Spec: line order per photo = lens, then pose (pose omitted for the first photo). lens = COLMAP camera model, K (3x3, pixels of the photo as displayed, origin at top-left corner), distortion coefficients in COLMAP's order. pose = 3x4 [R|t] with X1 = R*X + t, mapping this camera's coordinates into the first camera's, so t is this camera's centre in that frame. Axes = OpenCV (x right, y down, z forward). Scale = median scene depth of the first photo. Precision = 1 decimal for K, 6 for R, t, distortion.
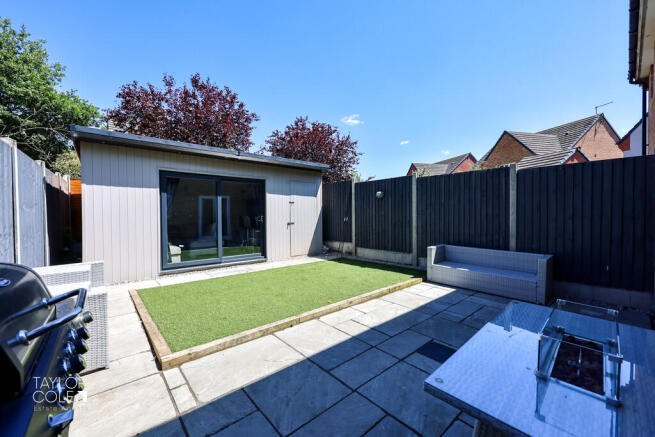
lens RADIAL K [[255.7, 0, 339.6], [0, 255.7, 219.0], [0, 0, 1]] dist [0.000315, -0.000011]
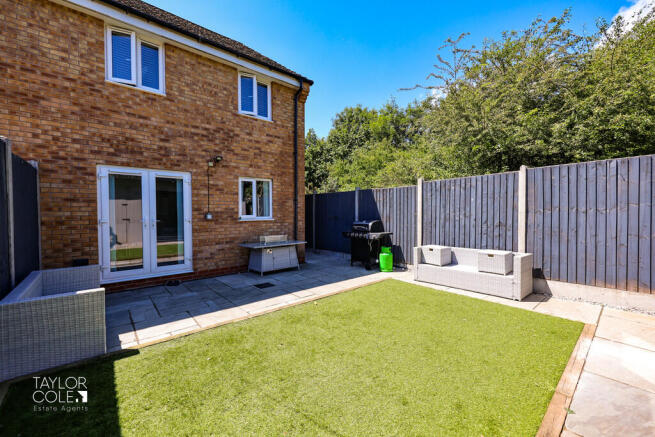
lens RADIAL K [[265.1, 0, 323.3], [0, 265.1, 218.3], [0, 0, 1]] dist [-0.001517, -0.000344]
pose [[-0.998829, 0.007351, 0.047808, -0.082672], [0.009265, 0.999159, 0.039939, -0.036015], [-0.047474, 0.040335, -0.998058, 1.406216]]
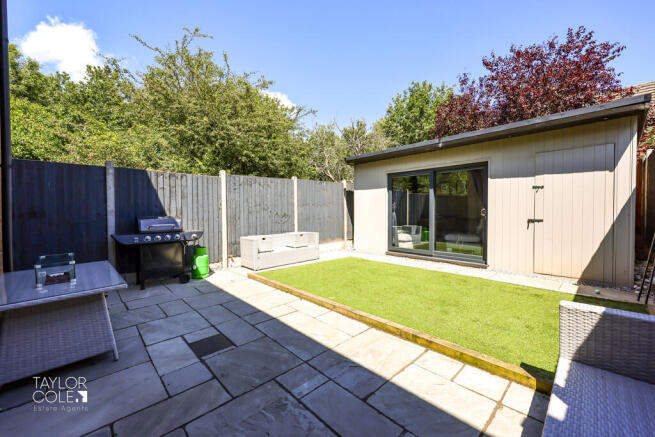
lens RADIAL K [[265.1, 0, 323.3], [0, 265.1, 218.3], [0, 0, 1]] dist [-0.001517, -0.000344]
pose [[0.009838, 0.030616, -0.999483, 0.649741], [-0.015811, 0.999411, 0.030458, 0.000137], [0.999827, 0.015503, 0.010317, 0.660450]]
